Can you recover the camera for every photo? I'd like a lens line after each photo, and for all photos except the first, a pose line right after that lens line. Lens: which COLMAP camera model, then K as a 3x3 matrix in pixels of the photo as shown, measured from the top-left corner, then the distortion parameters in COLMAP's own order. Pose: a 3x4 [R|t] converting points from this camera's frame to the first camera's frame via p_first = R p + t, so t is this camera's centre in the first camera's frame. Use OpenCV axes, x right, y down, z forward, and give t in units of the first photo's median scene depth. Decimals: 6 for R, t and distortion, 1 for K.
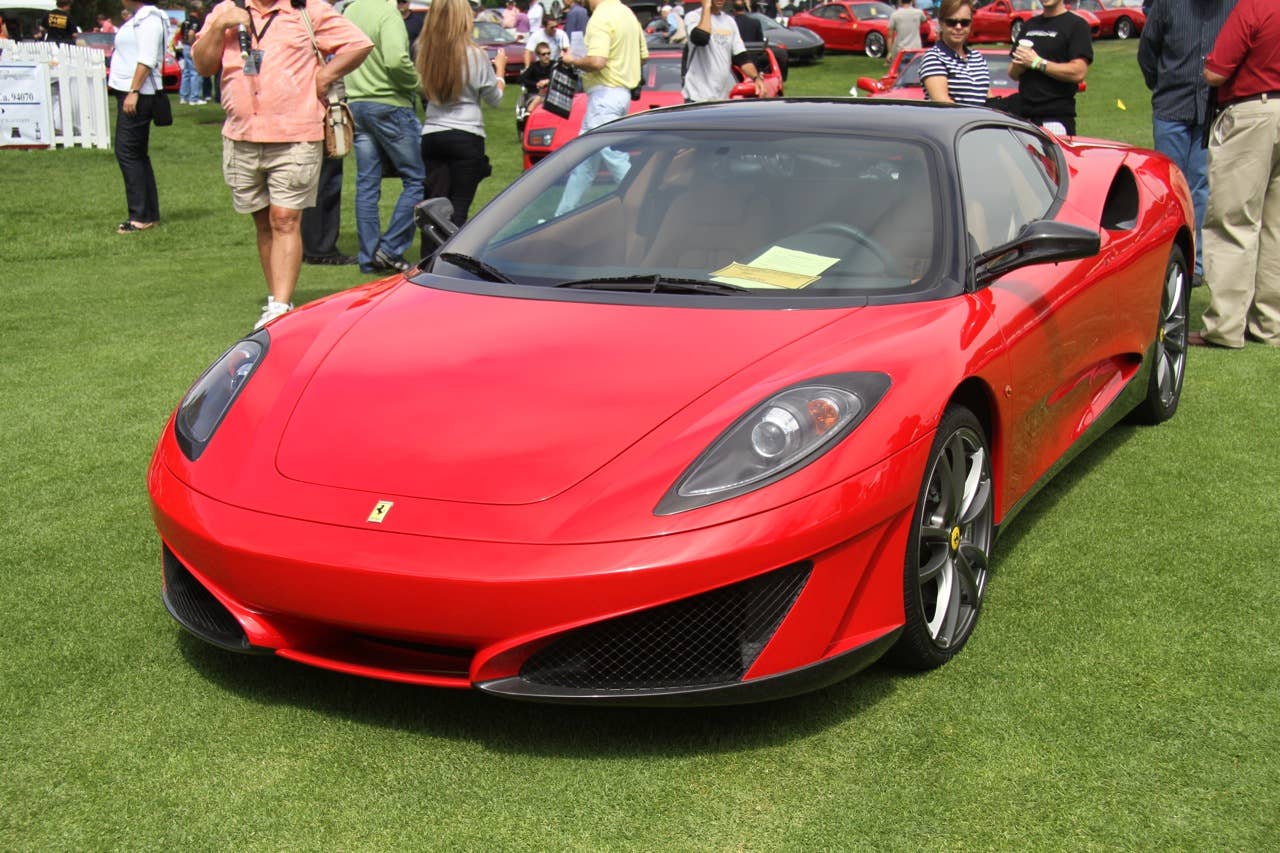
lens RADIAL K [[1773.0, 0, 643.8], [0, 1773.0, 429.8], [0, 0, 1]] dist [0.116917, 0.000000]
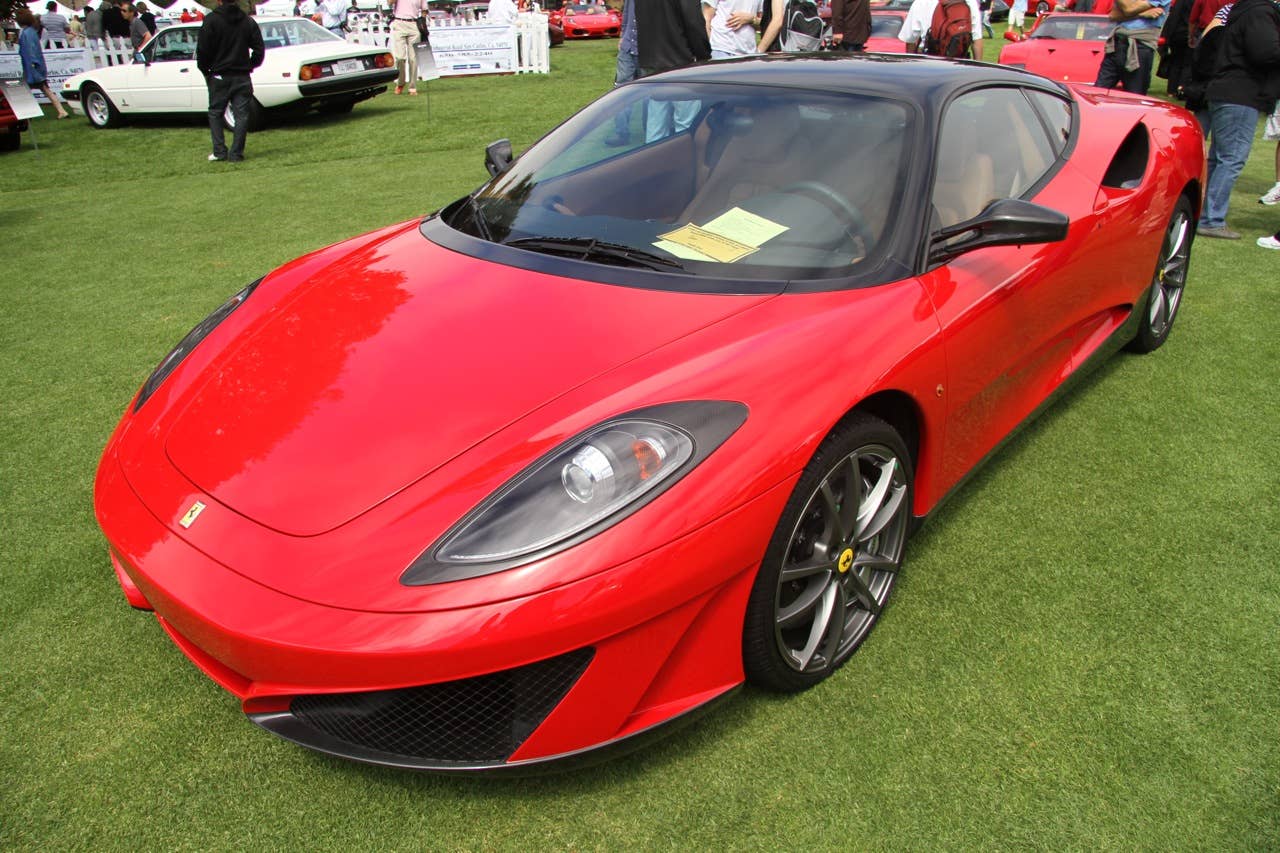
lens RADIAL K [[968.5, 0, 637.8], [0, 968.5, 426.8], [0, 0, 1]] dist [-0.112478, 0.011710]
pose [[0.965673, 0.093124, -0.242494, 0.170961], [-0.041991, 0.977215, 0.208056, -0.097616], [0.256344, -0.190732, 0.947581, 0.472326]]
